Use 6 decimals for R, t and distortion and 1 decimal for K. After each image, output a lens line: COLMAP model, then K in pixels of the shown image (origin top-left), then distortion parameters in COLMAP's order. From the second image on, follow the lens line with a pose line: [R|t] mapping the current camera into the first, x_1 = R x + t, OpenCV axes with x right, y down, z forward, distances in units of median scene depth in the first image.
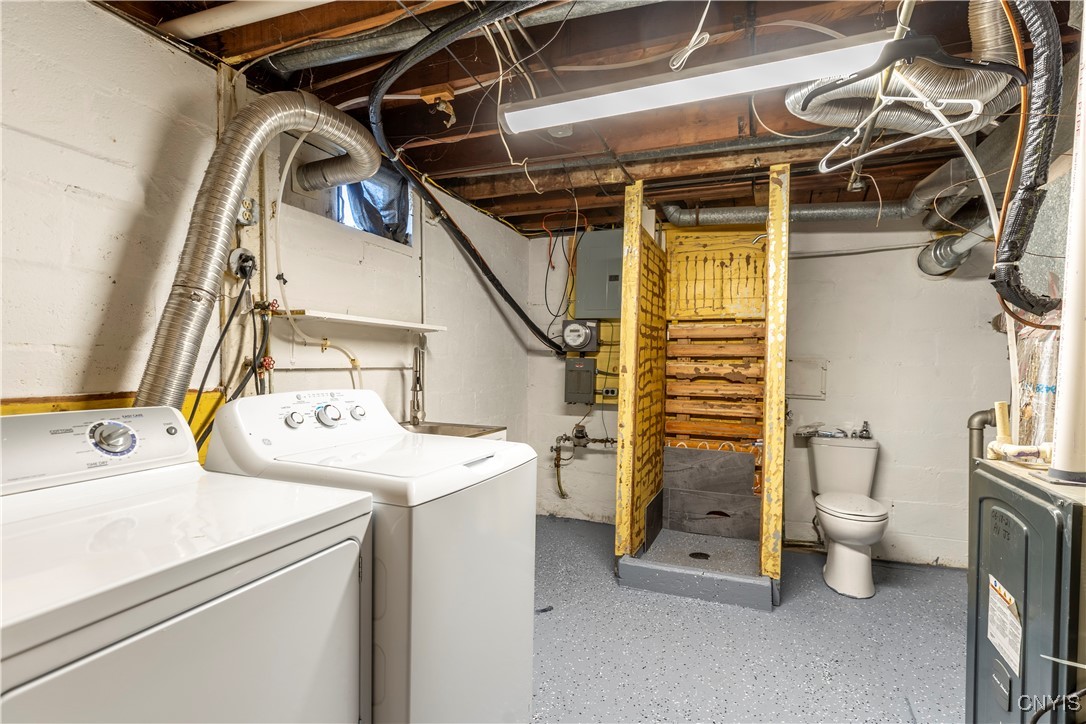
lens RADIAL K [[530.5, 0, 548.4], [0, 530.5, 366.1], [0, 0, 1]] dist [-0.015380, 0.005982]
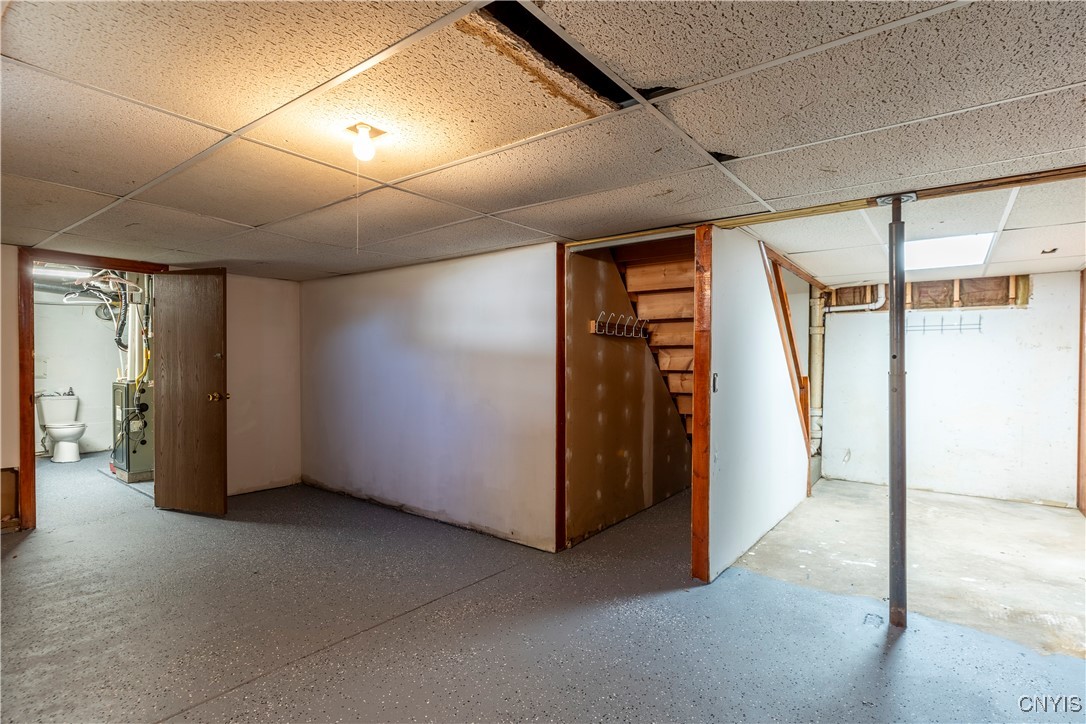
lens RADIAL K [[530.5, 0, 545.7], [0, 530.5, 362.1], [0, 0, 1]] dist [-0.015380, 0.005982]
pose [[0.251980, -0.018053, 0.967564, -0.970075], [0.009646, 0.999823, 0.016143, -0.008211], [-0.967684, 0.005265, 0.252110, -1.387367]]
